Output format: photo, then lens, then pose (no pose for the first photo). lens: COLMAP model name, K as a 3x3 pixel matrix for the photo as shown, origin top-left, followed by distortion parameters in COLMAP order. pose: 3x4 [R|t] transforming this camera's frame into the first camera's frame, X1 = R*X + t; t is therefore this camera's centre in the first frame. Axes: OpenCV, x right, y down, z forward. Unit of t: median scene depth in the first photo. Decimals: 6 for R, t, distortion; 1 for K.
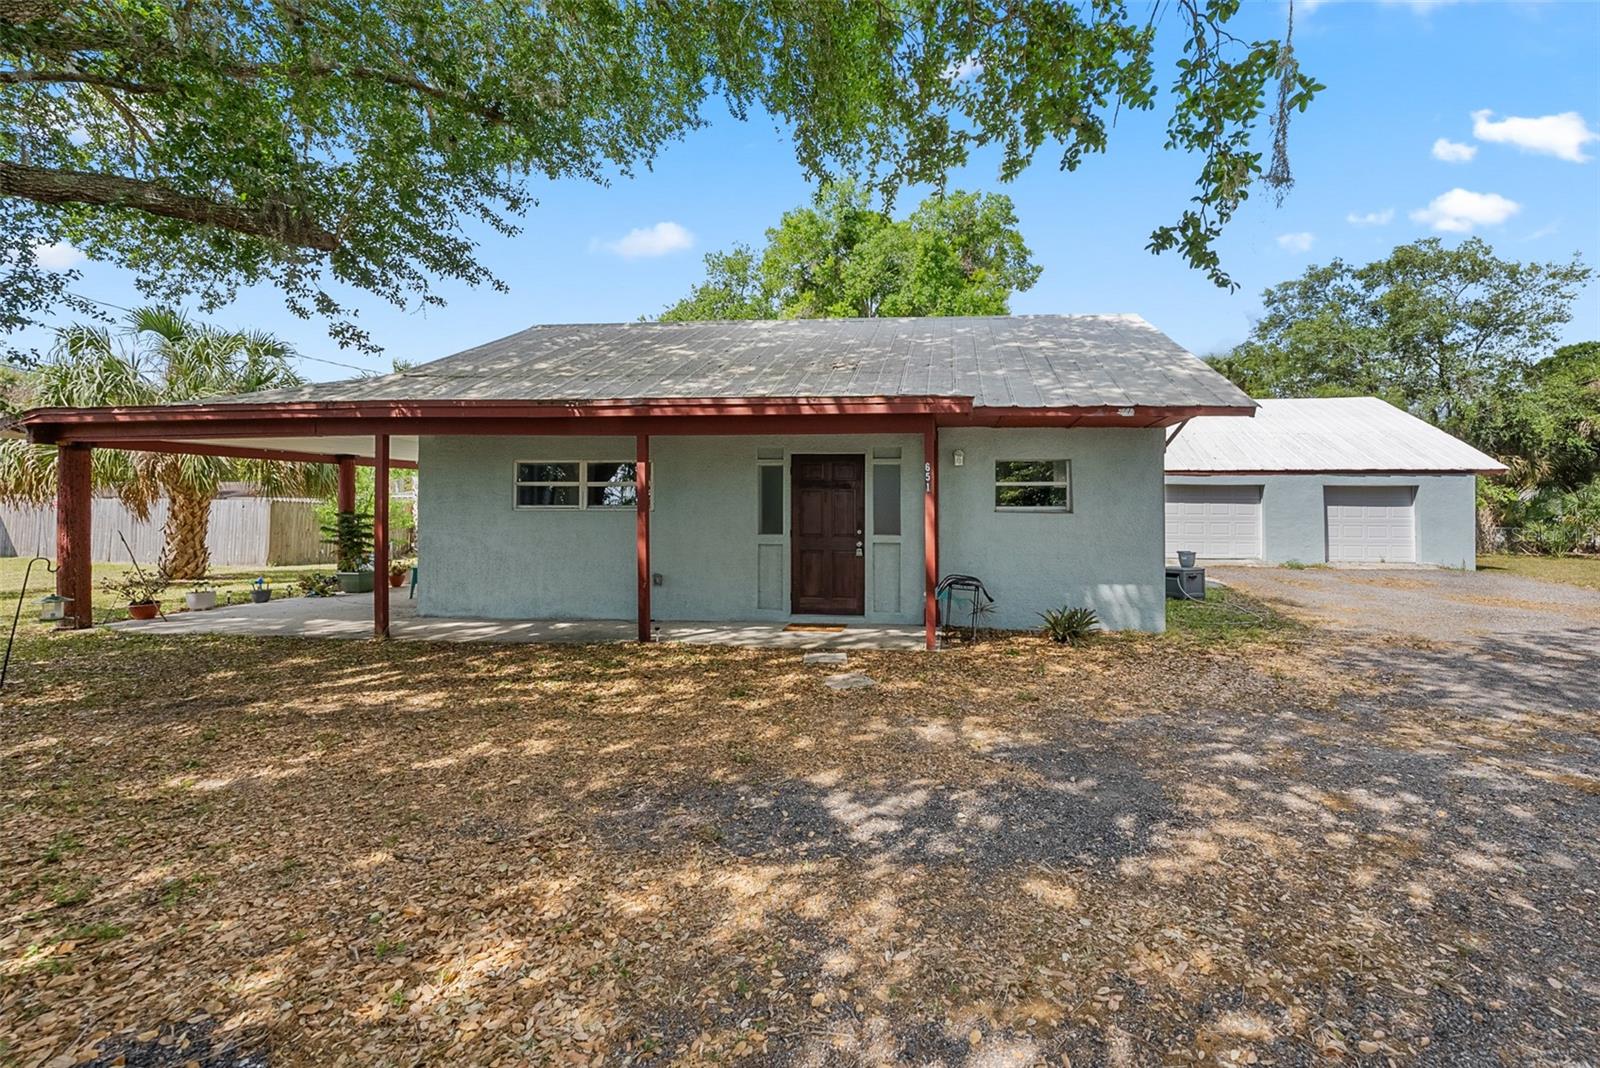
lens RADIAL K [[630.7, 0, 816.9], [0, 630.7, 496.7], [0, 0, 1]] dist [0.004754, 0.000787]
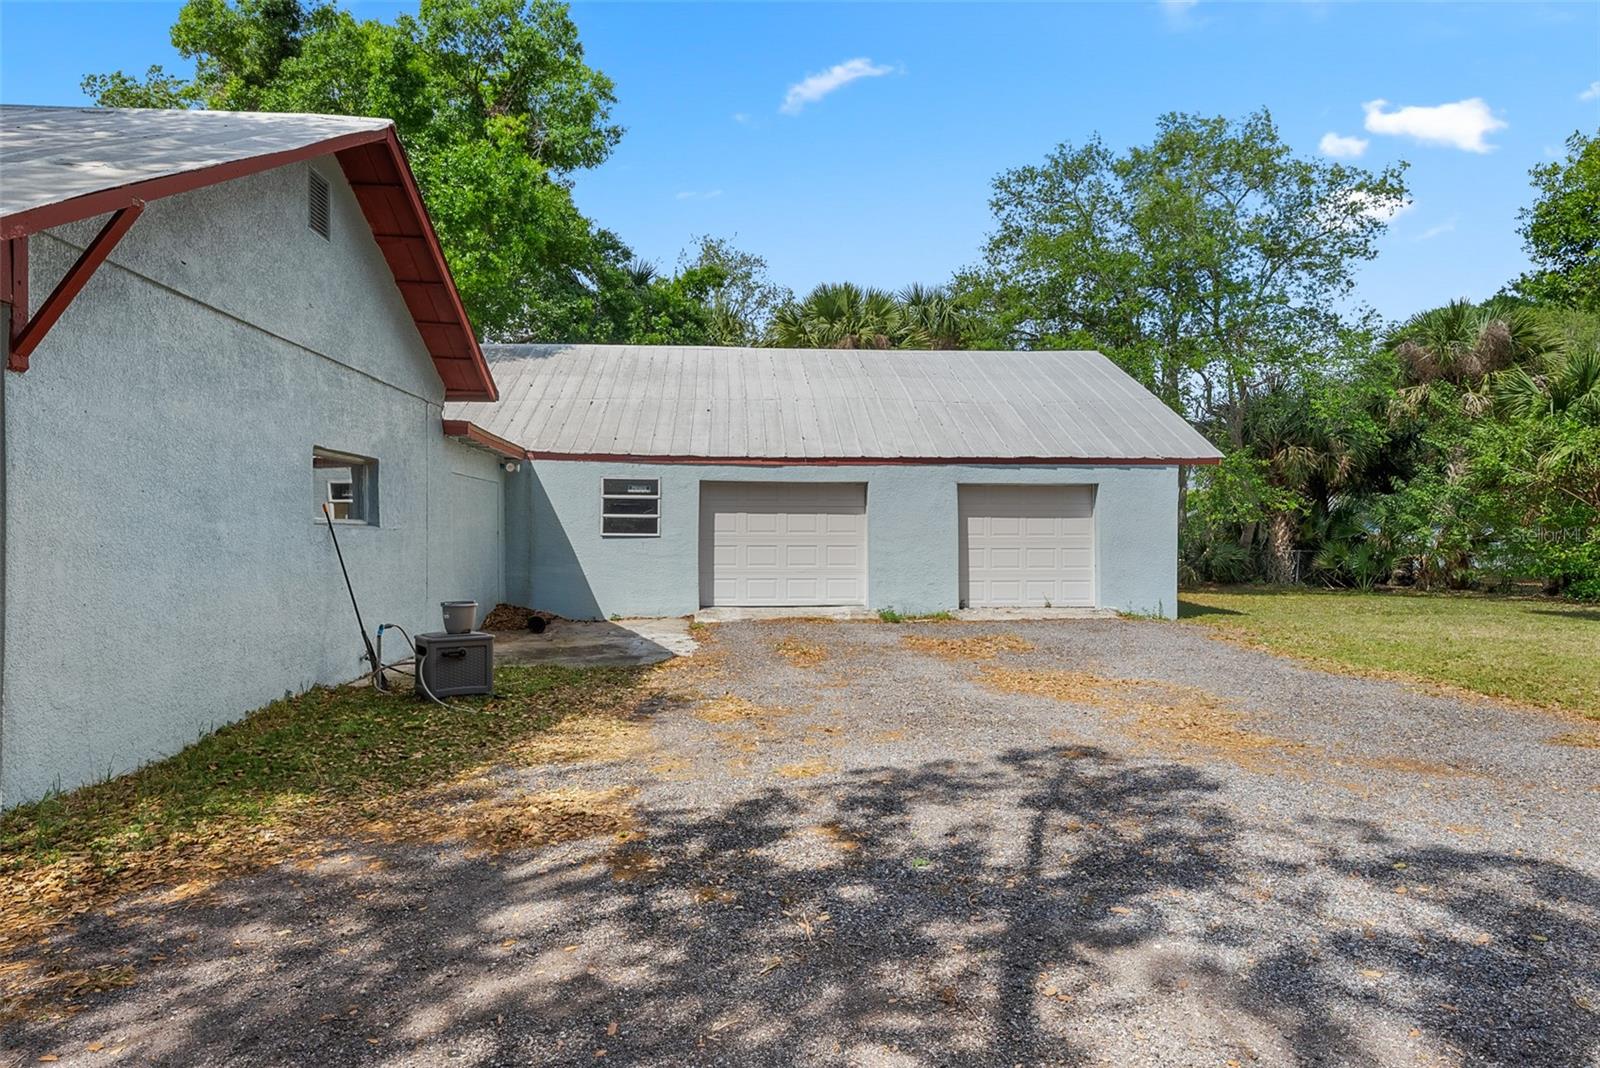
lens RADIAL K [[873.7, 0, 790.9], [0, 873.7, 527.2], [0, 0, 1]] dist [-0.000556, -0.002161]
pose [[0.986189, -0.002646, 0.165603, 0.508418], [0.000222, 0.999893, 0.014653, 0.012845], [-0.165624, -0.014414, 0.986084, 0.206135]]
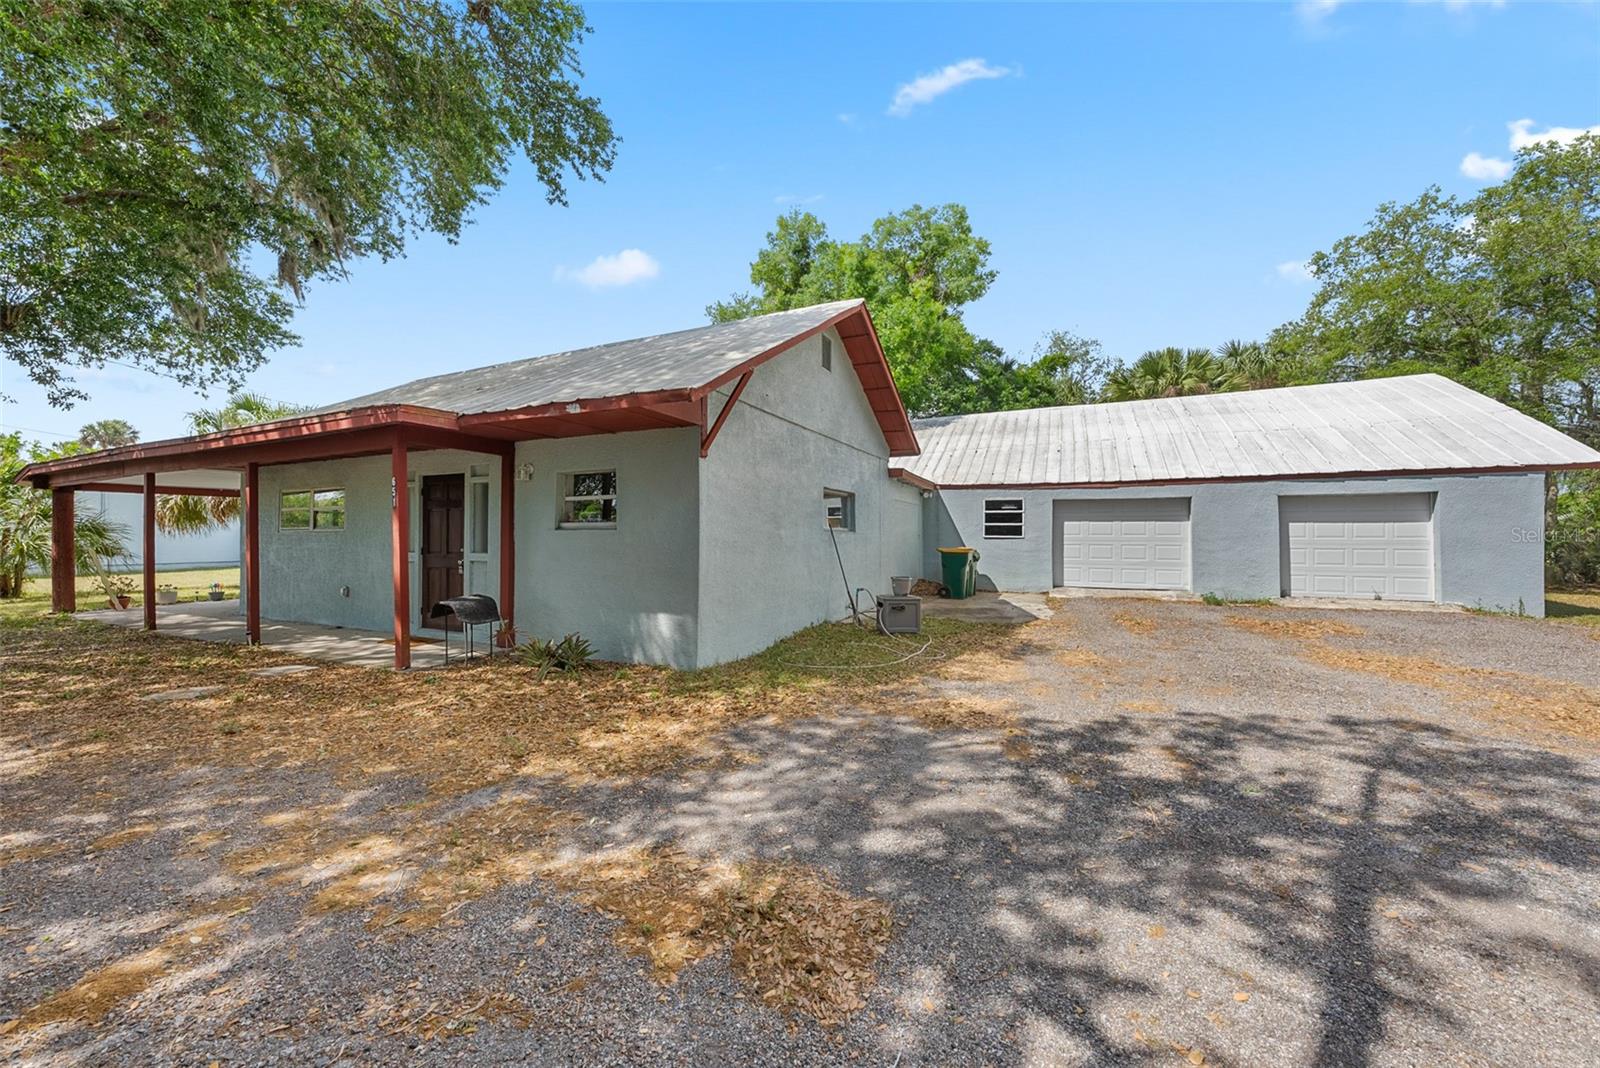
lens RADIAL K [[562.7, 0, 806.1], [0, 562.7, 527.6], [0, 0, 1]] dist [-0.008329, 0.001319]
pose [[0.942249, -0.007987, -0.334817, 0.499087], [0.010208, 0.999936, 0.004873, 0.012119], [0.334757, -0.008009, 0.942271, 0.192117]]
